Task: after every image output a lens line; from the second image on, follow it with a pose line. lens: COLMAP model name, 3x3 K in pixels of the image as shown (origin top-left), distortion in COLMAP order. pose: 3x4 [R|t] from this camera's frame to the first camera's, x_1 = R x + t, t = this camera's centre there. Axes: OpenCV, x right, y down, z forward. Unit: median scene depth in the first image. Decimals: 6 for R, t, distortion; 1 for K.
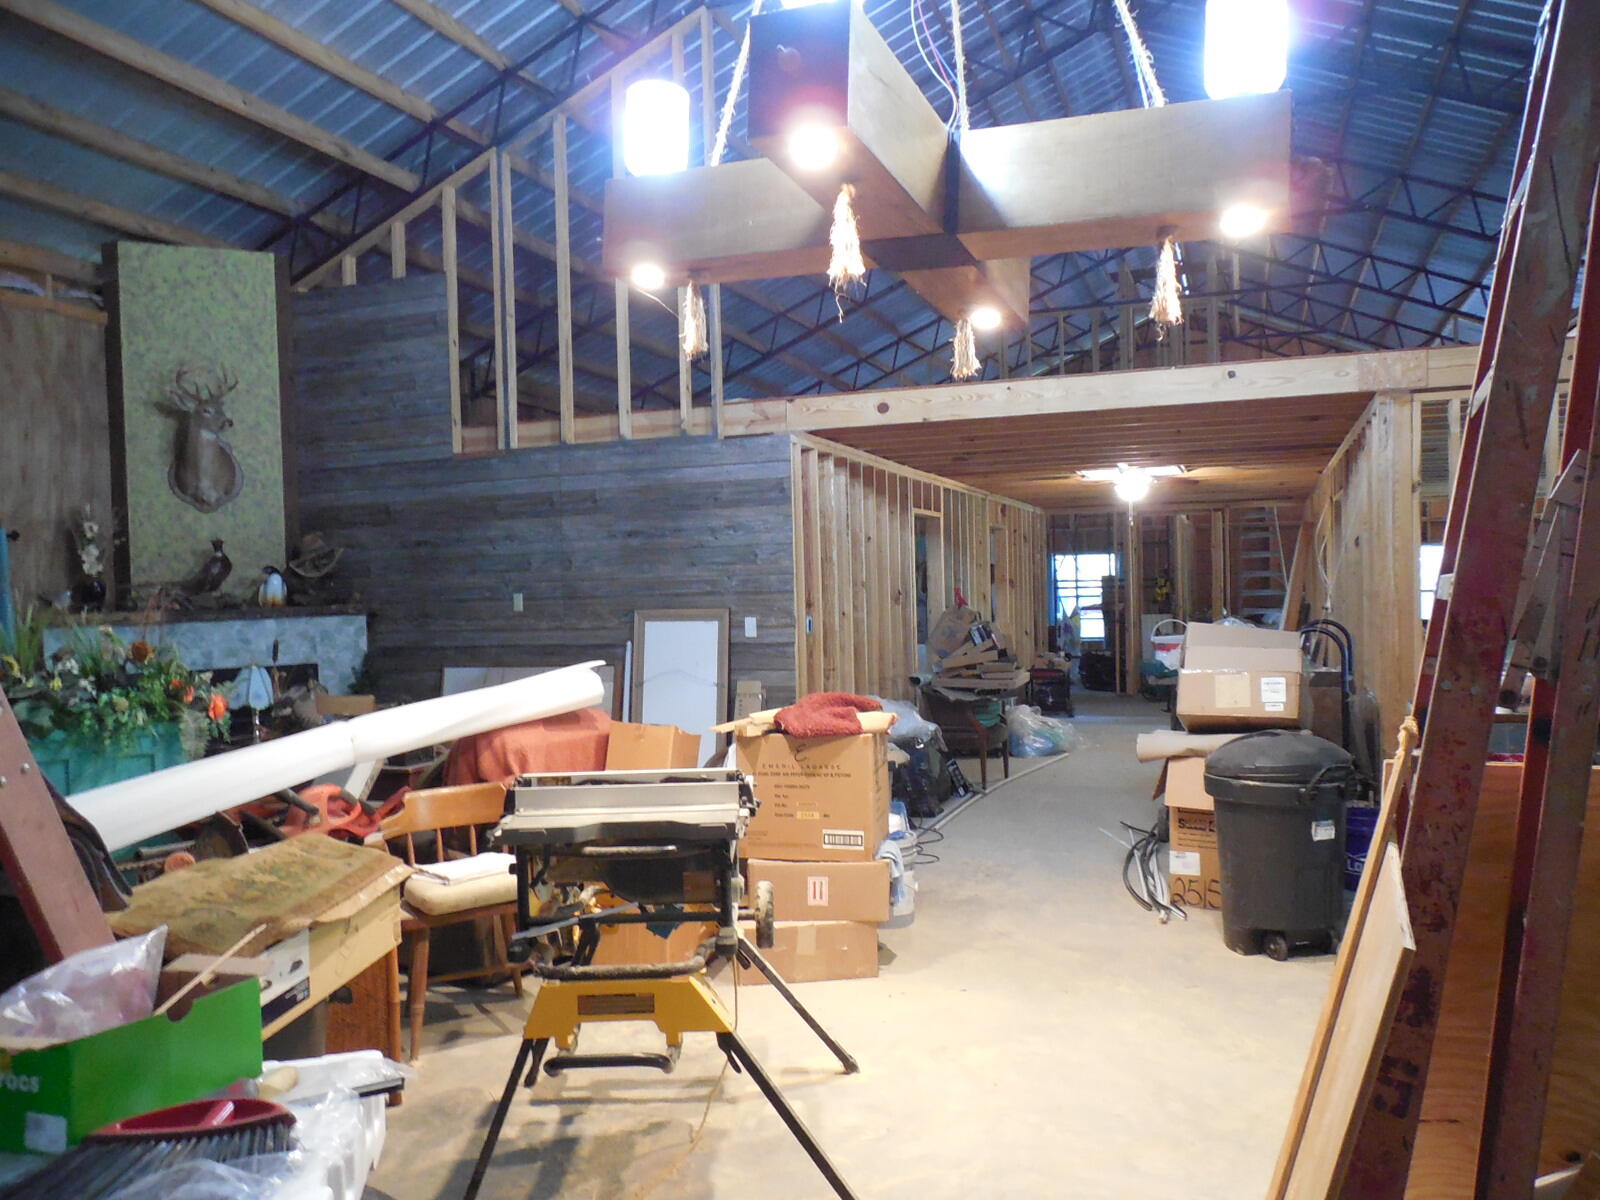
lens RADIAL K [[1176.4, 0, 800.0], [0, 1176.4, 600.0], [0, 0, 1]] dist [-0.005465, 0.002625]
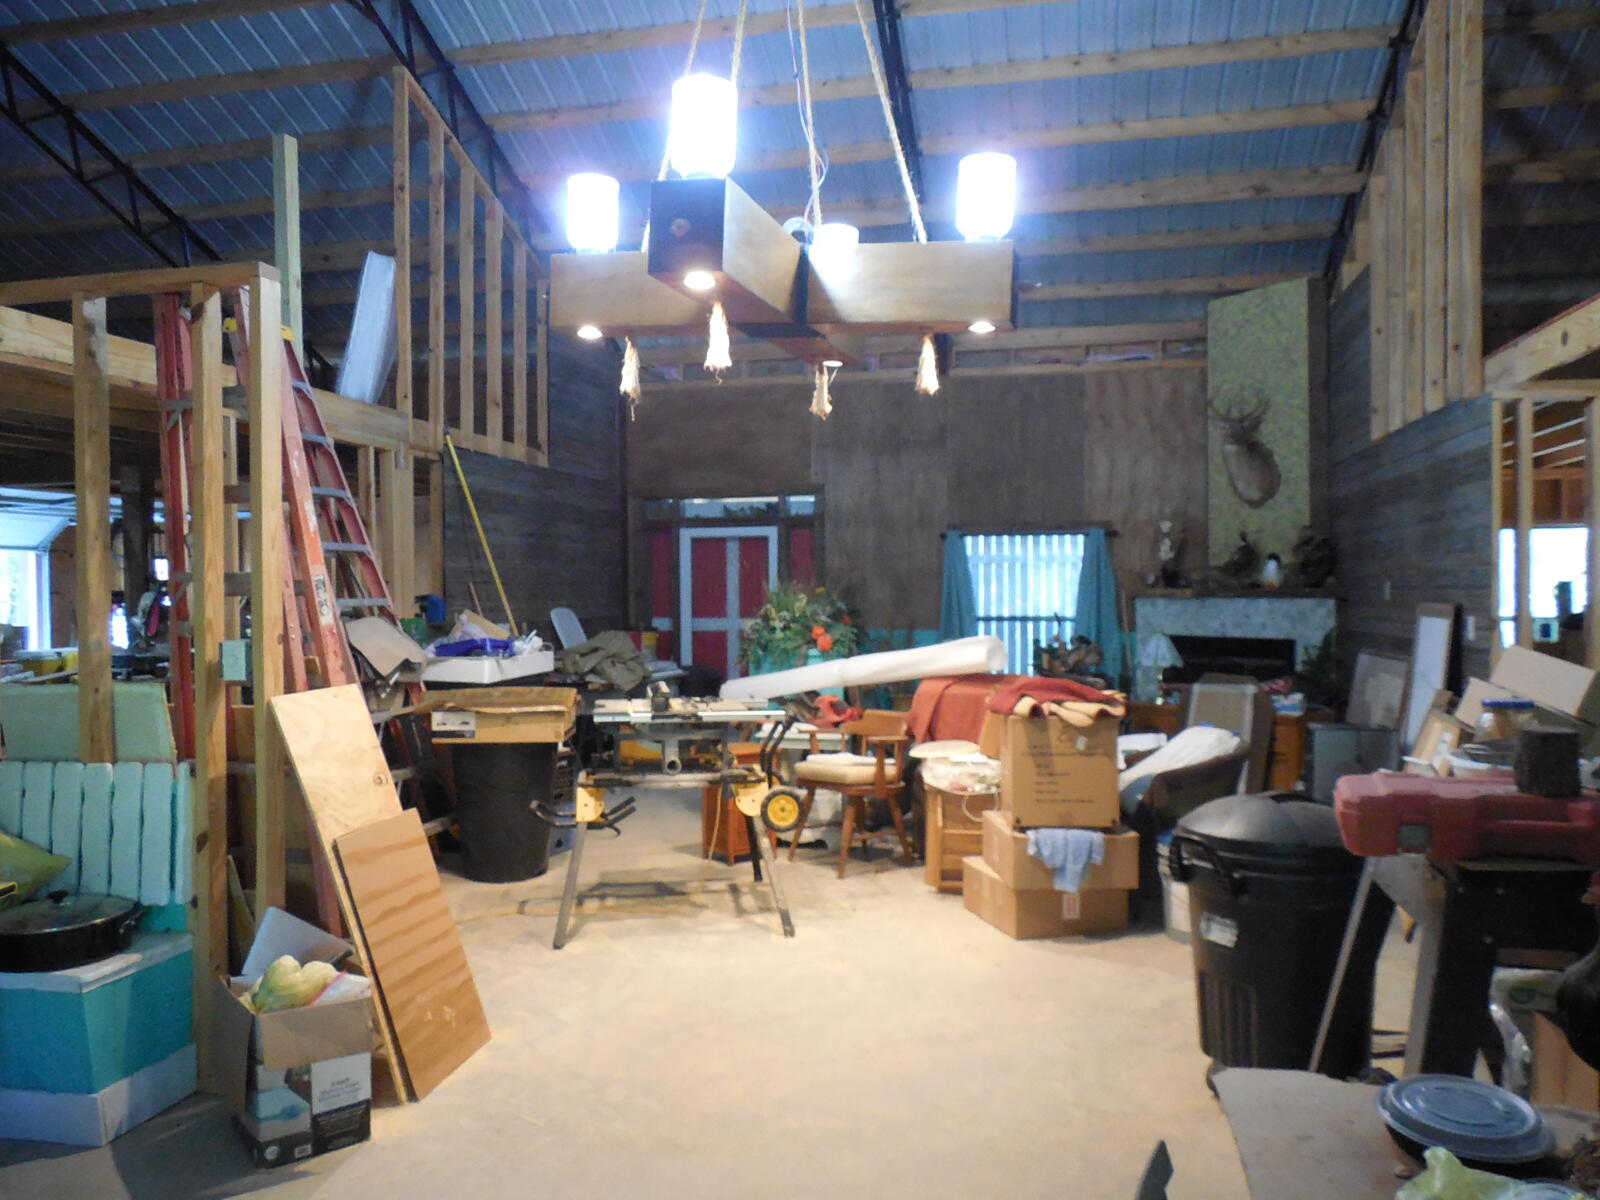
lens RADIAL K [[1176.4, 0, 800.0], [0, 1176.4, 600.0], [0, 0, 1]] dist [-0.005465, 0.002625]
pose [[0.176521, 0.038412, -0.983547, 0.631119], [-0.013193, 0.999241, 0.036657, -0.019576], [0.984208, 0.006505, 0.176894, 0.340845]]
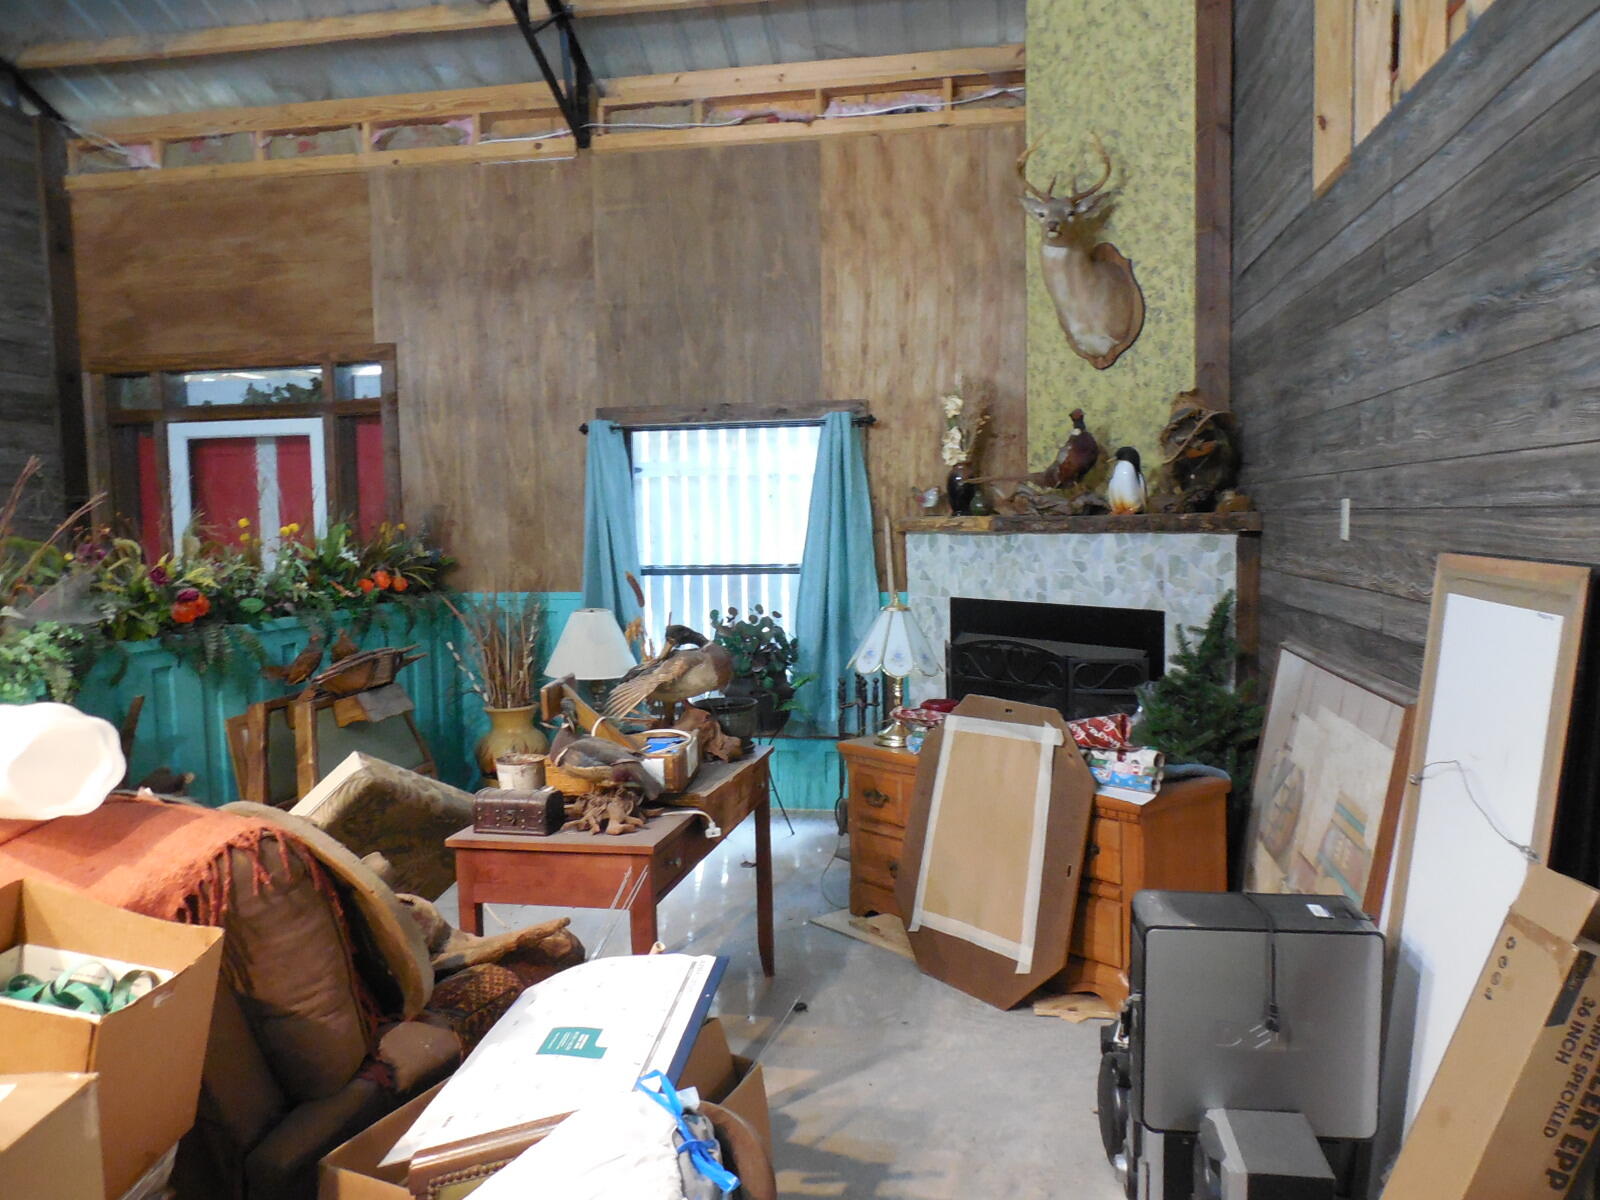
lens RADIAL K [[1176.4, 0, 800.0], [0, 1176.4, 600.0], [0, 0, 1]] dist [-0.005465, 0.002625]
pose [[0.226764, 0.096566, -0.969151, 0.122409], [-0.003207, 0.995141, 0.098405, -0.009761], [0.973944, -0.019206, 0.225972, 0.707995]]
